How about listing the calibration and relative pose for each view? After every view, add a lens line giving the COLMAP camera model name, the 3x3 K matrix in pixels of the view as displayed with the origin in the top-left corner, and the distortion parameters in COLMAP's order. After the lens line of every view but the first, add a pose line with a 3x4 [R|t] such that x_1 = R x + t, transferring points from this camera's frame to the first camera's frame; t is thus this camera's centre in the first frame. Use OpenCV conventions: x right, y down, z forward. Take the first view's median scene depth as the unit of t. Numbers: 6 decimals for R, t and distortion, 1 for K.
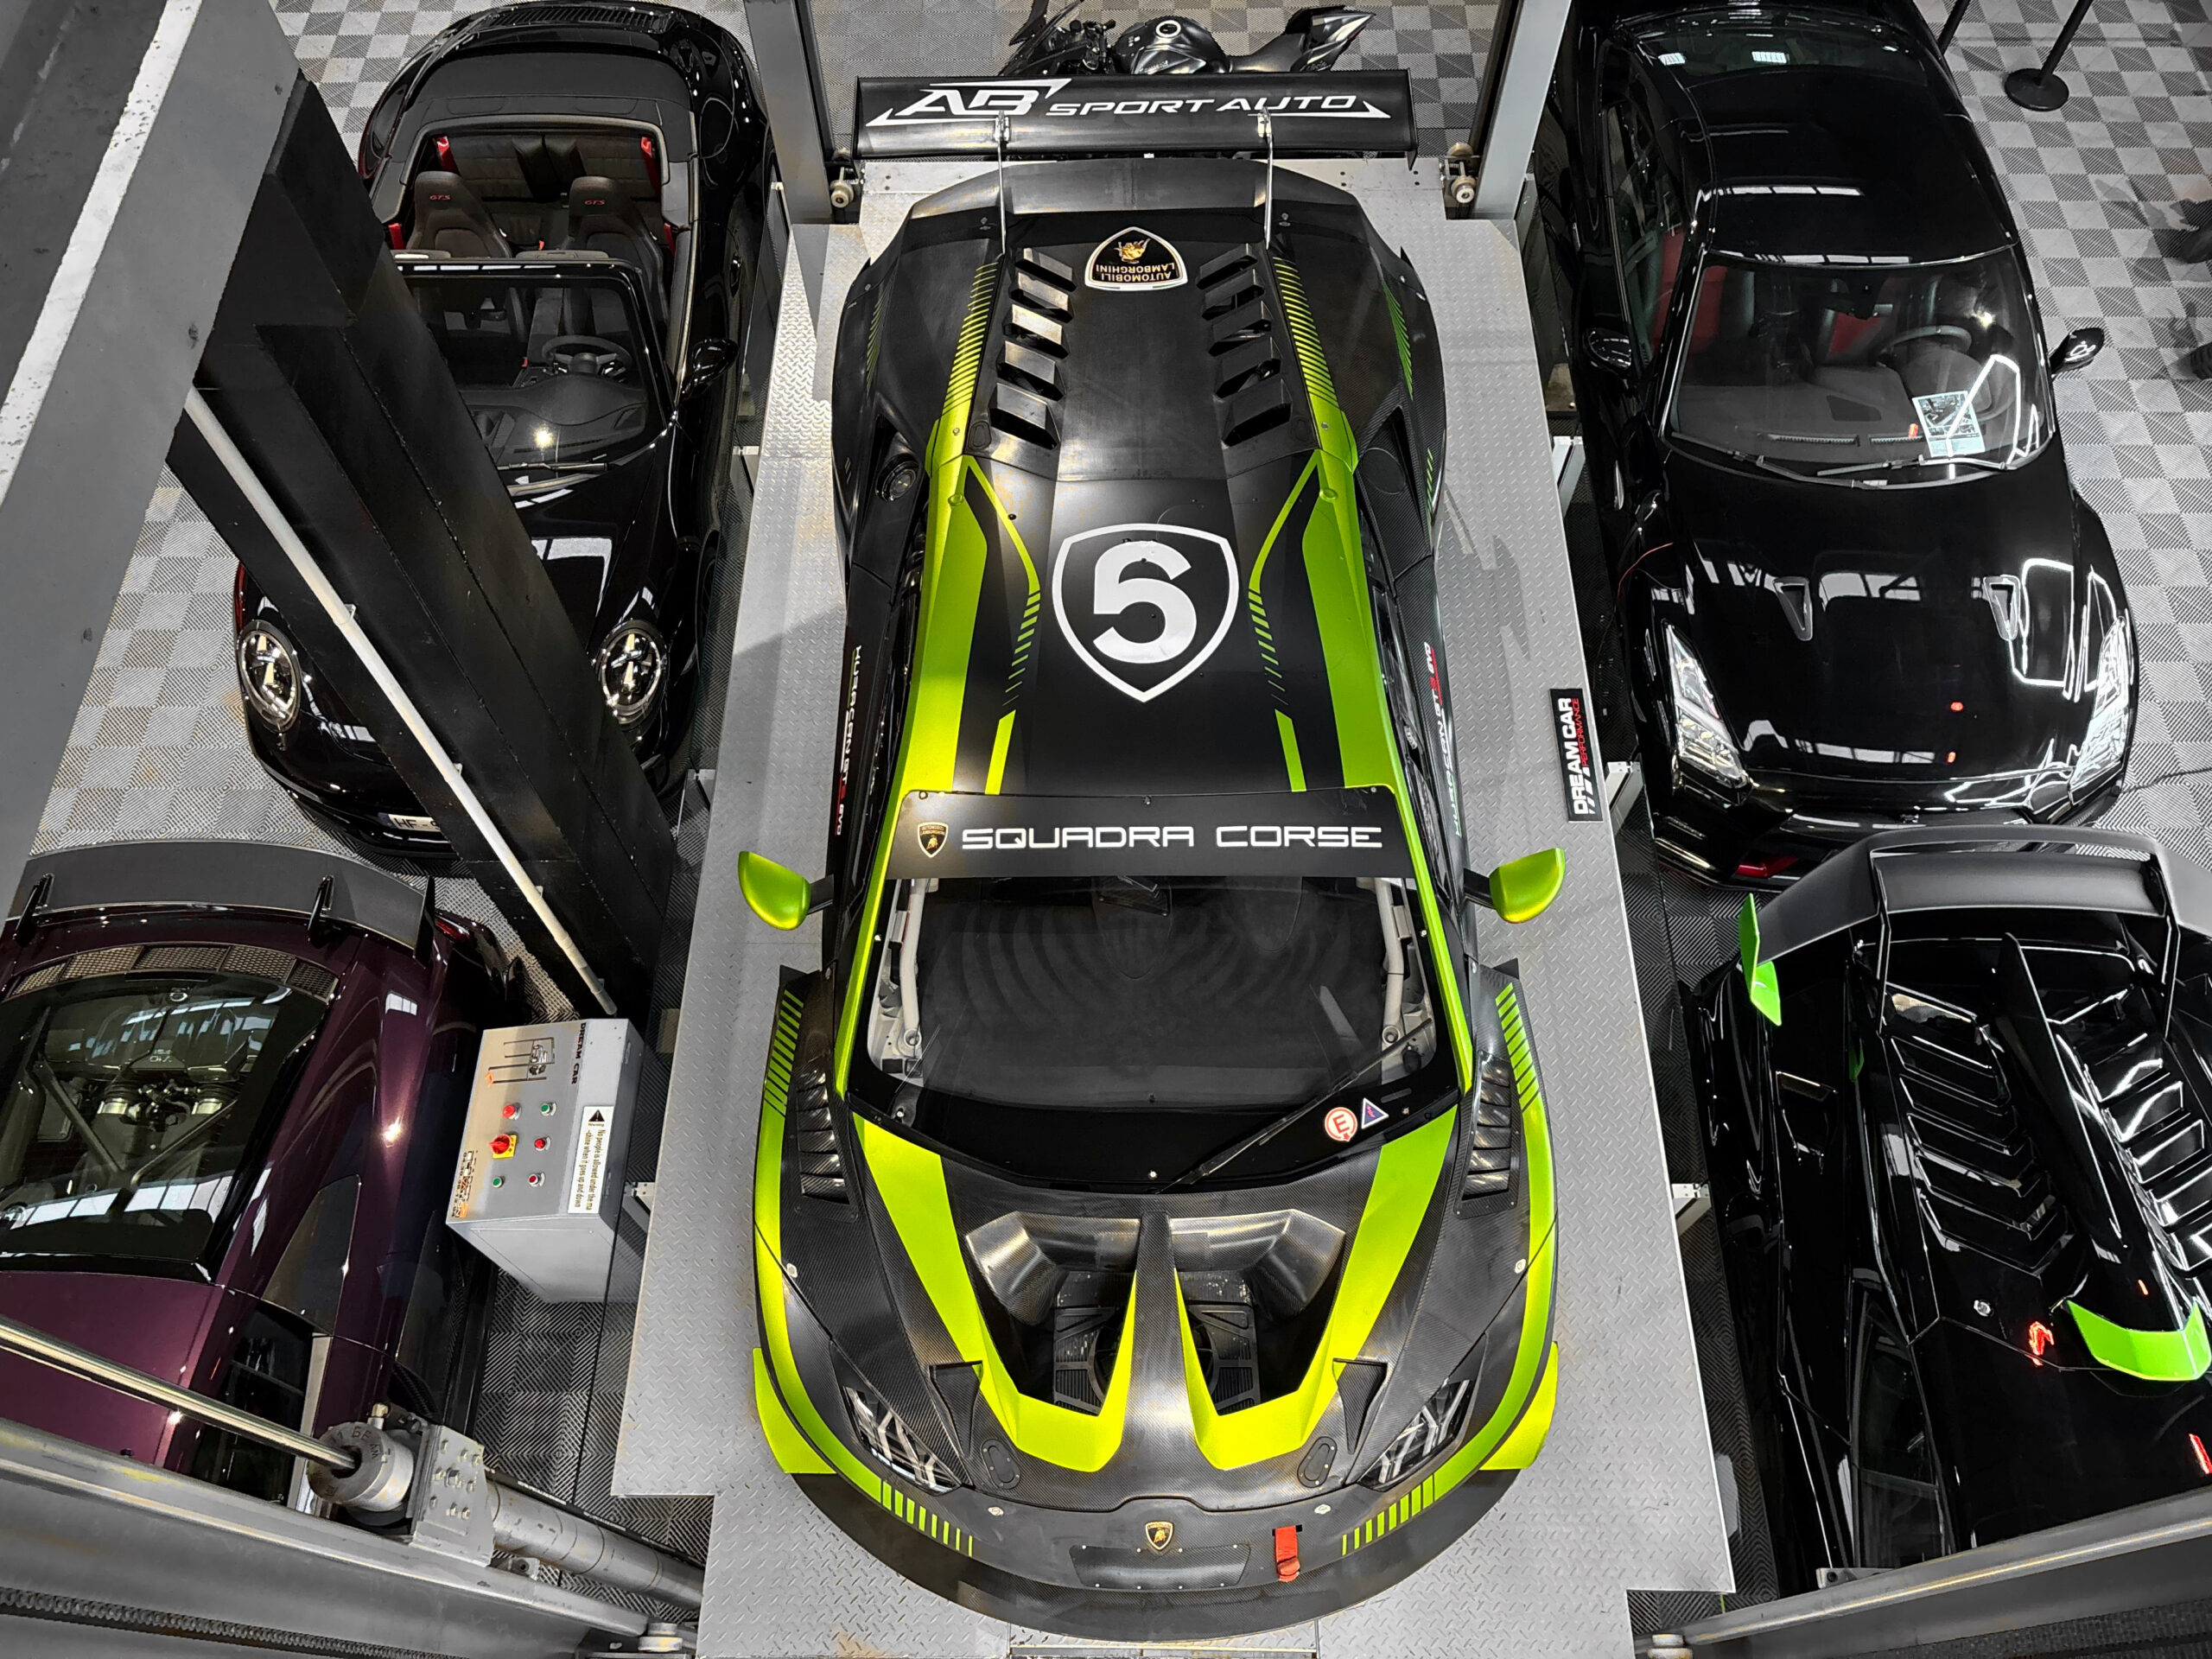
lens RADIAL K [[1714.9, 0, 1113.3], [0, 1714.9, 799.8], [0, 0, 1]] dist [-0.044330, 0.113669]
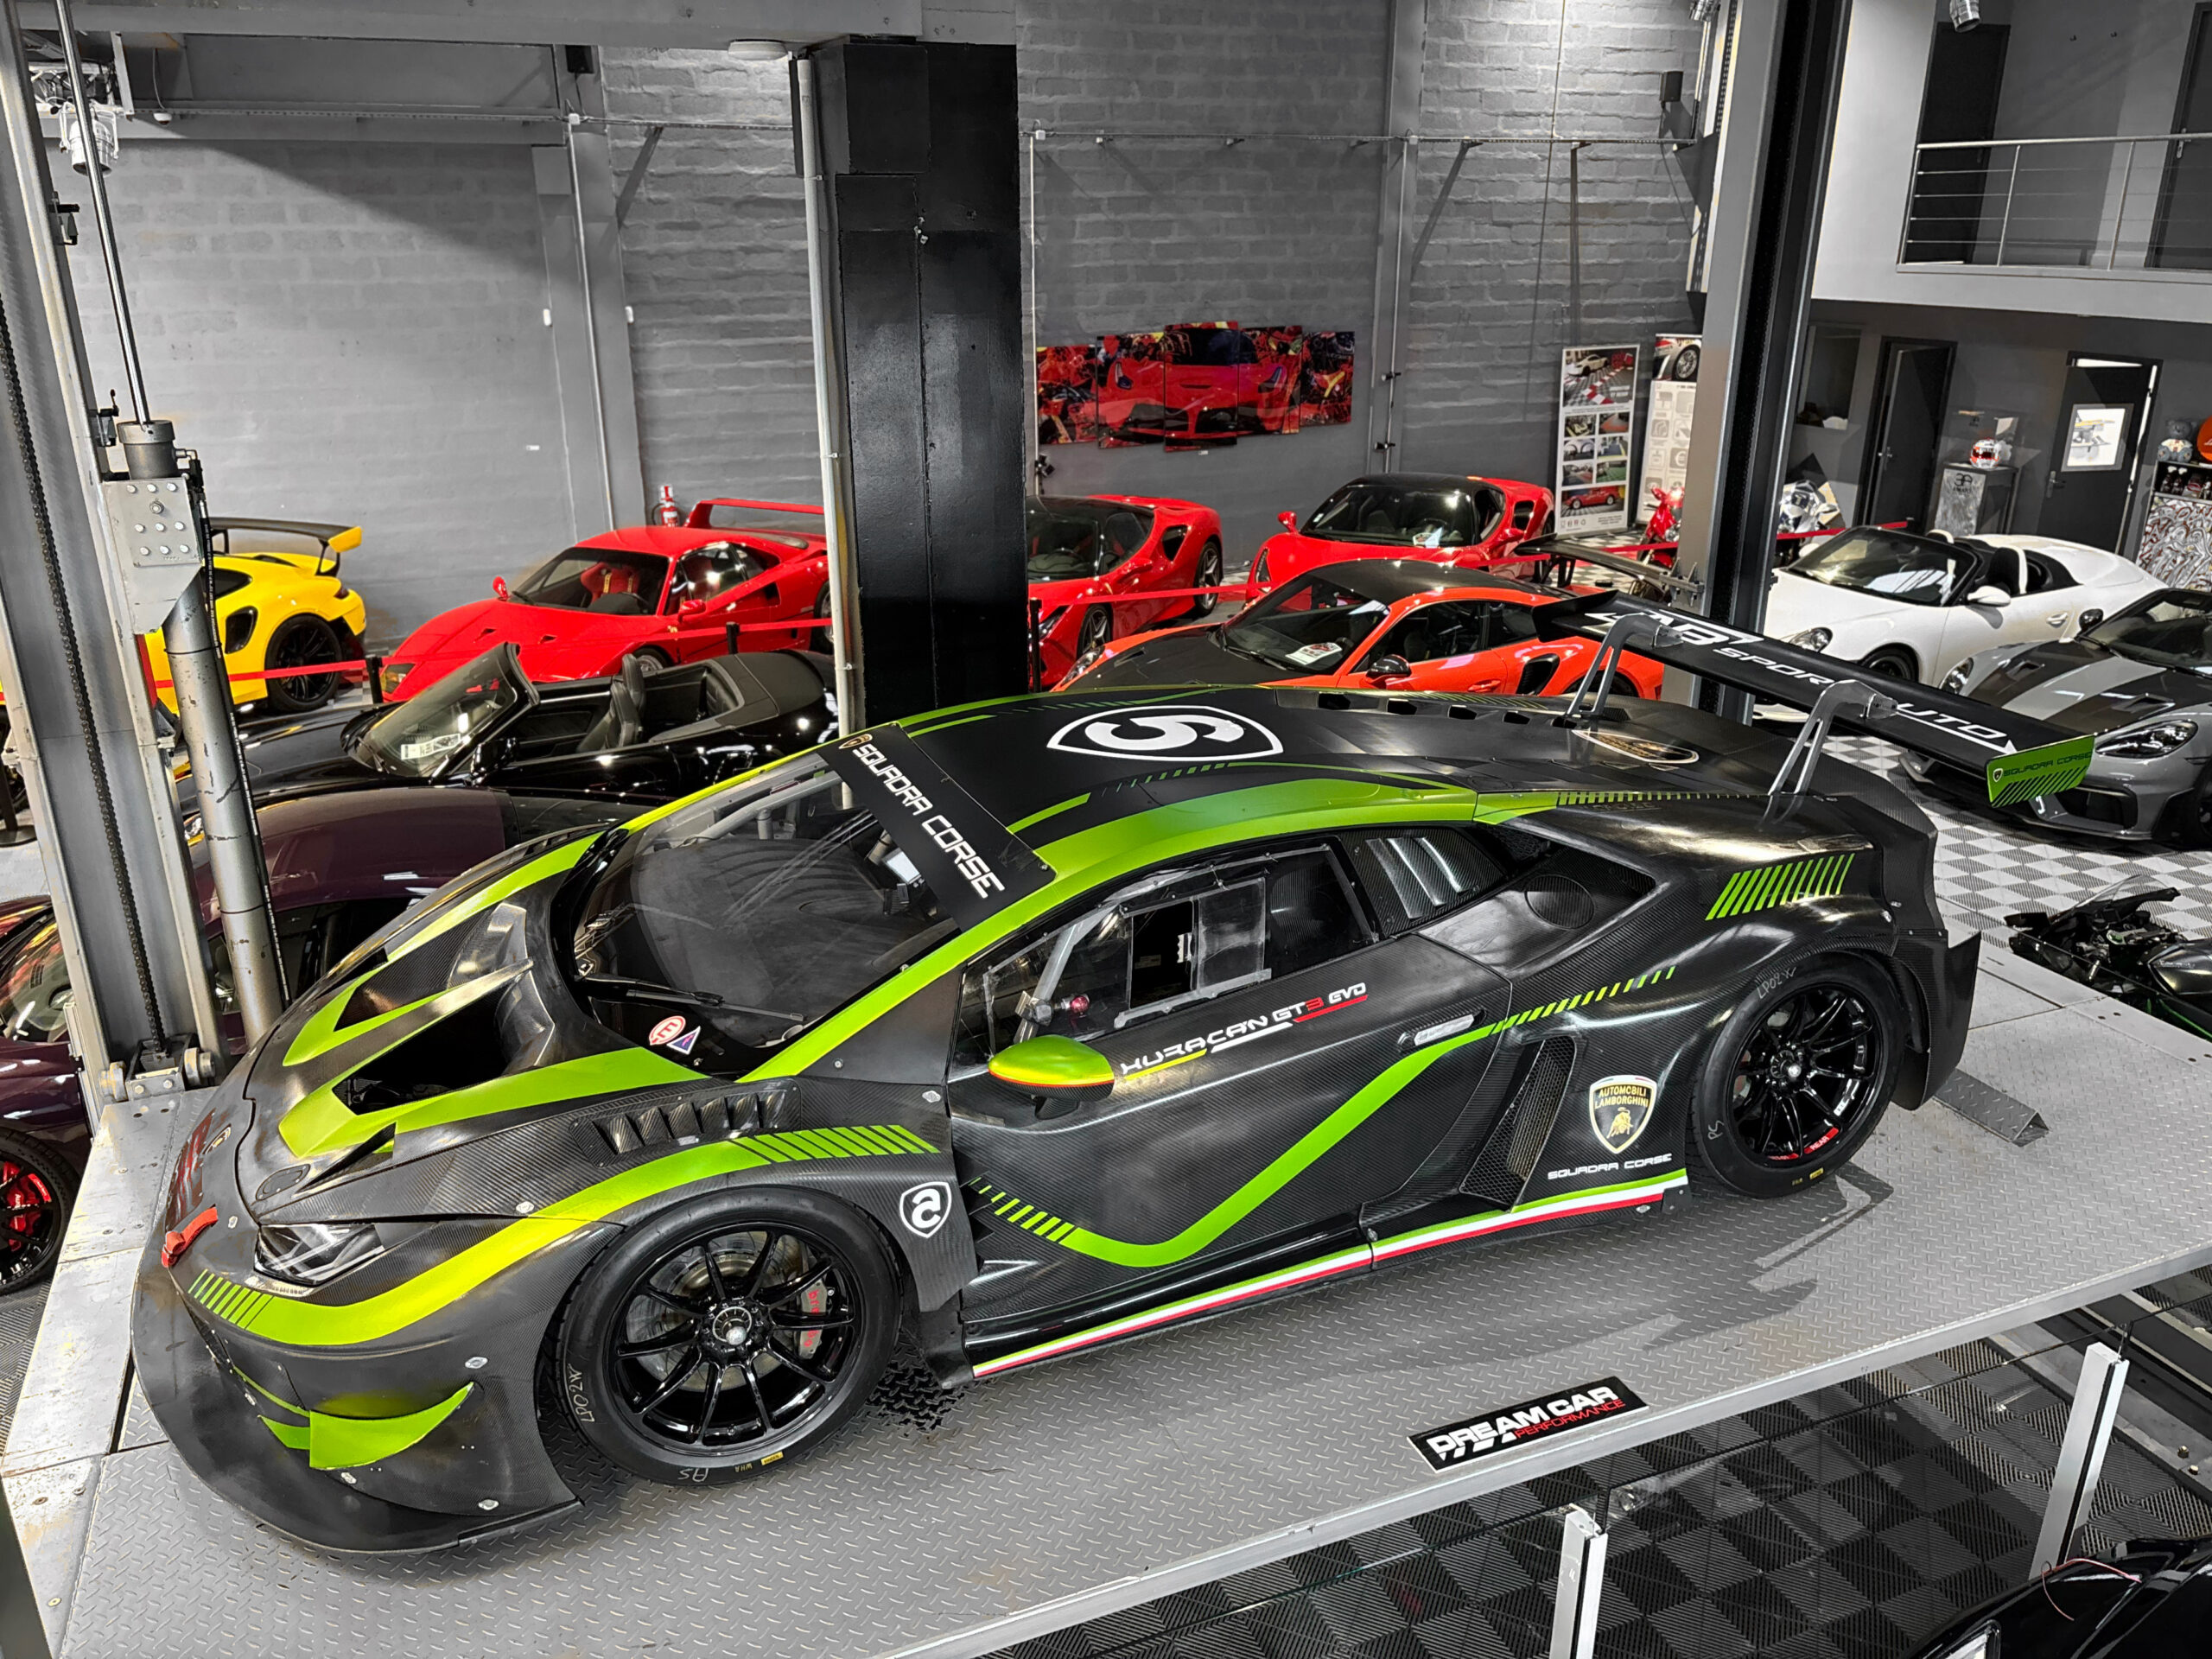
lens RADIAL K [[1680.2, 0, 1103.8], [0, 1680.2, 824.2], [0, 0, 1]] dist [0.018693, 0.008400]
pose [[0.375114, 0.320571, -0.869784, 0.830101], [-0.803634, 0.580123, -0.132773, 0.065075], [0.462018, 0.748793, 0.475234, 0.578396]]
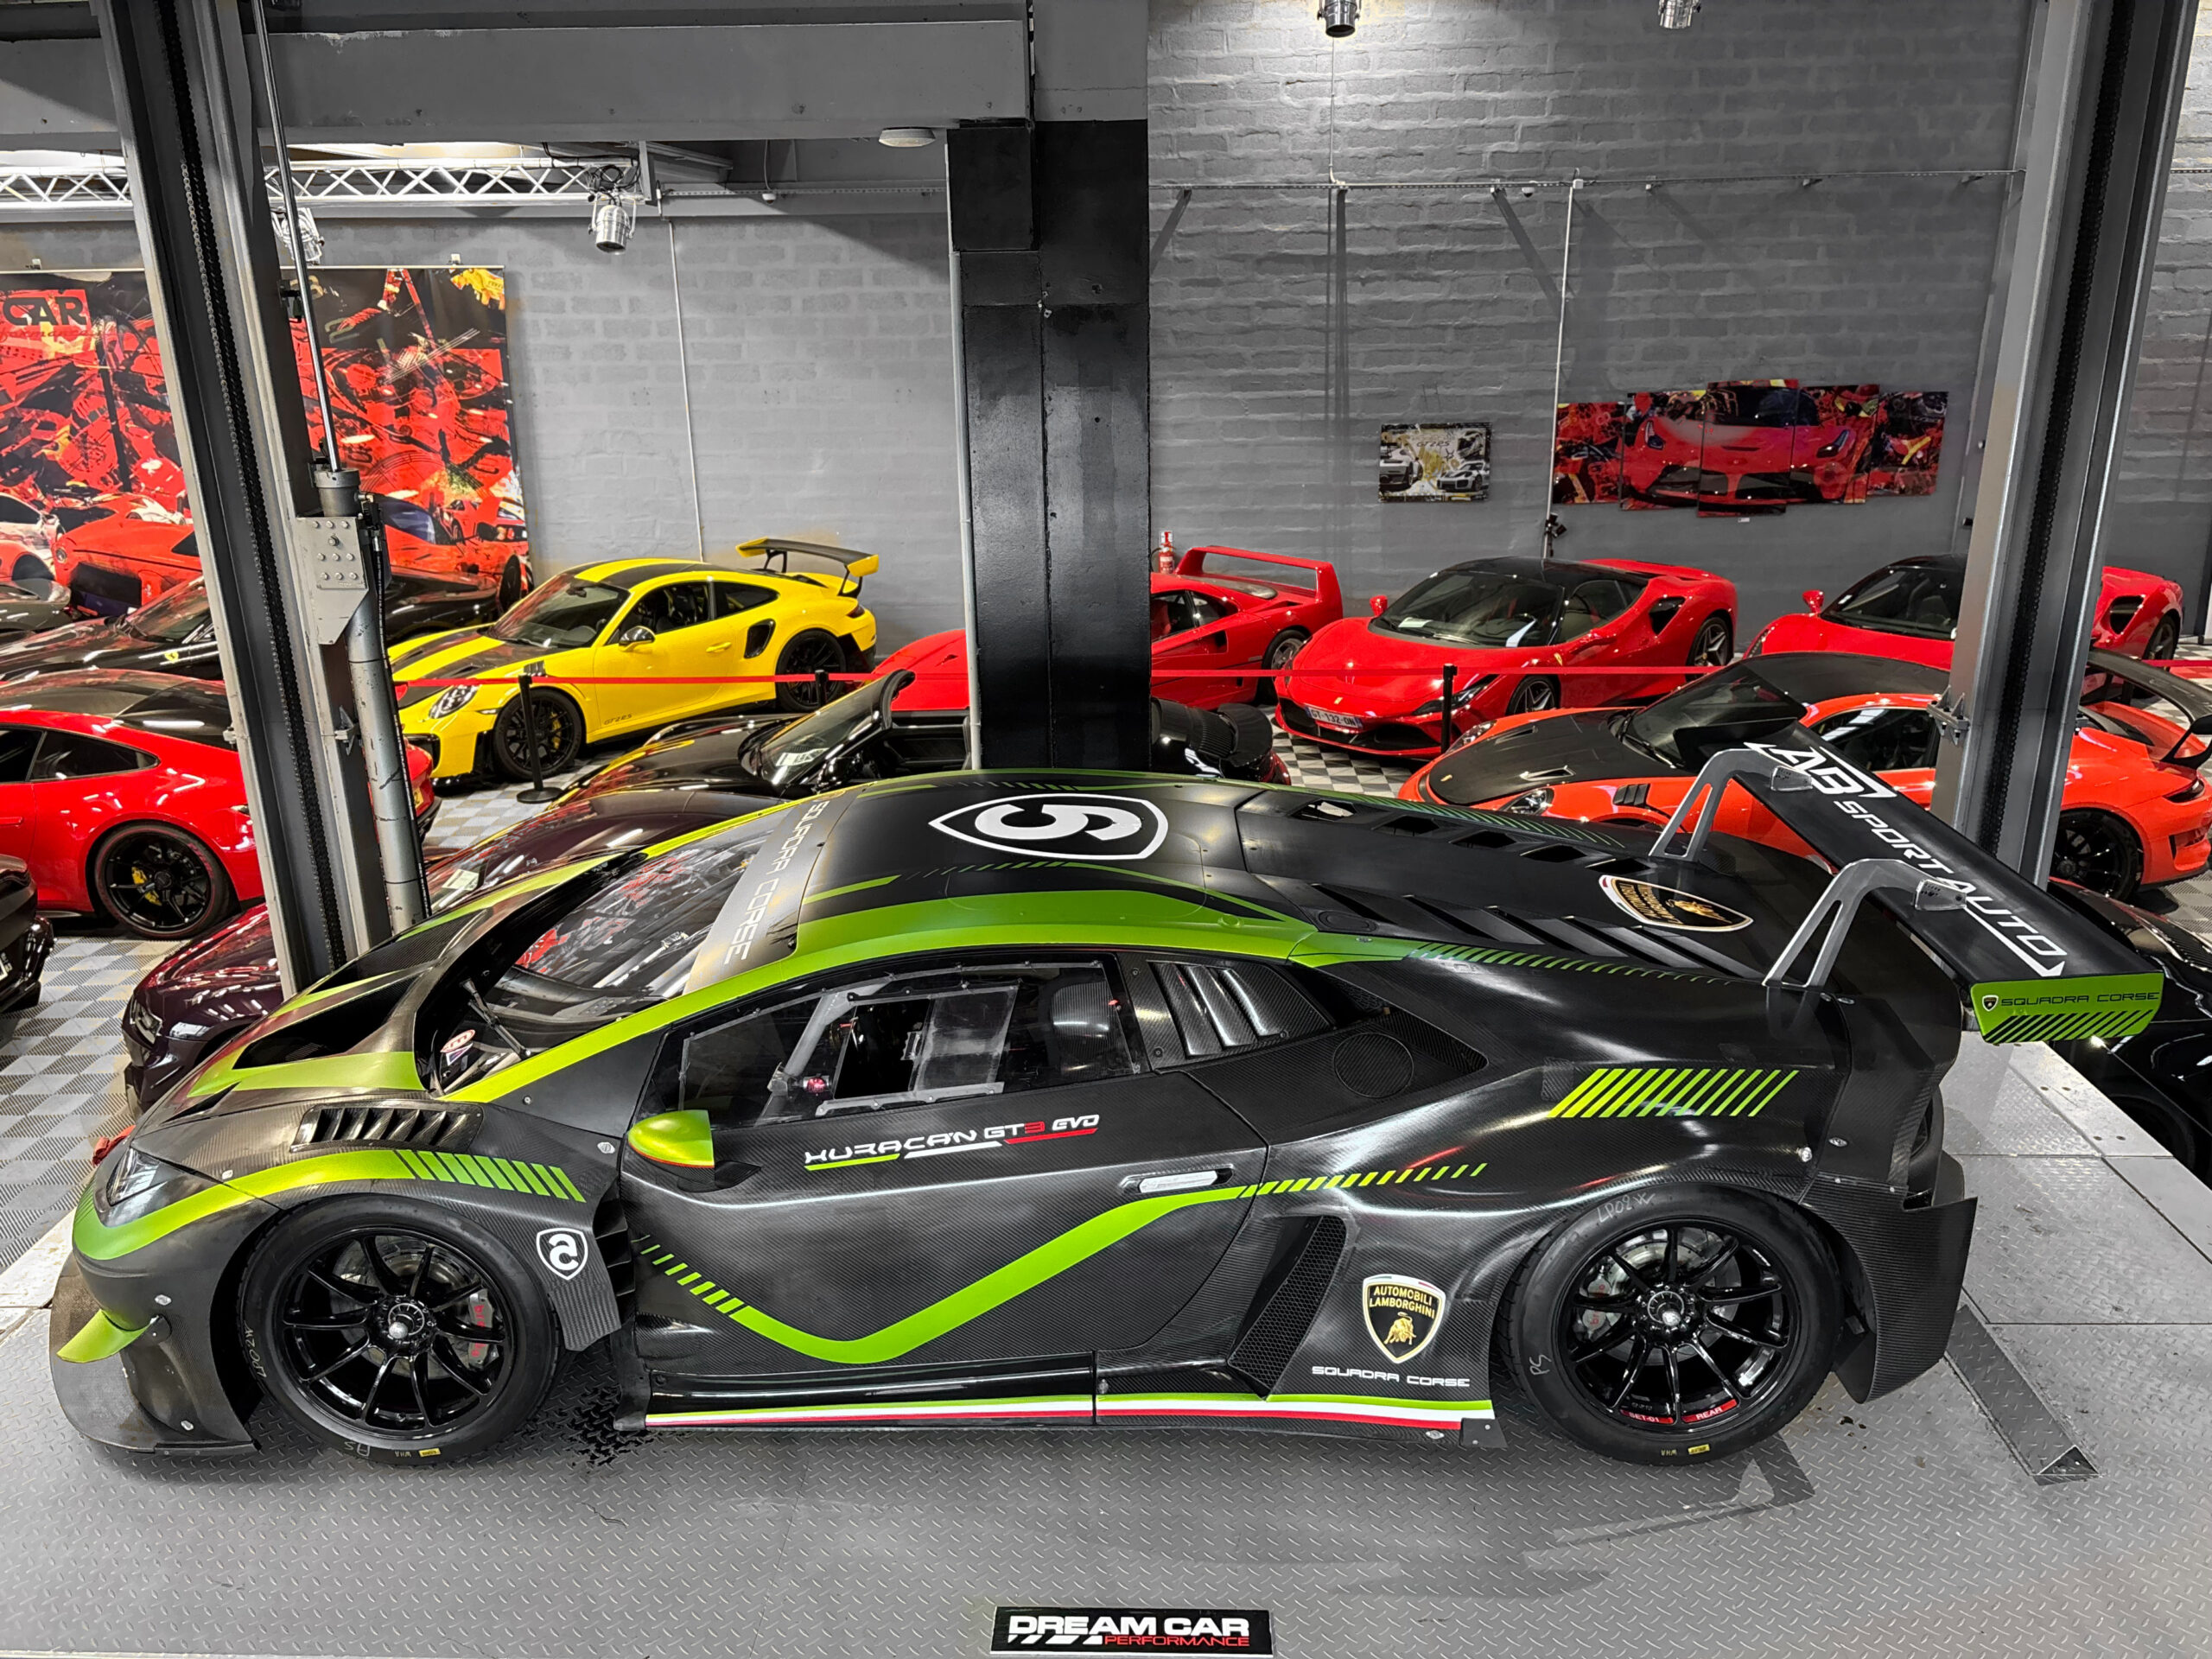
lens RADIAL K [[1680.2, 0, 1103.8], [0, 1680.2, 824.2], [0, 0, 1]] dist [0.018693, 0.008400]
pose [[-0.027724, 0.320998, -0.946674, 0.871397], [-0.859547, 0.475808, 0.186509, -0.304950], [0.510304, 0.818882, 0.262721, 0.773859]]
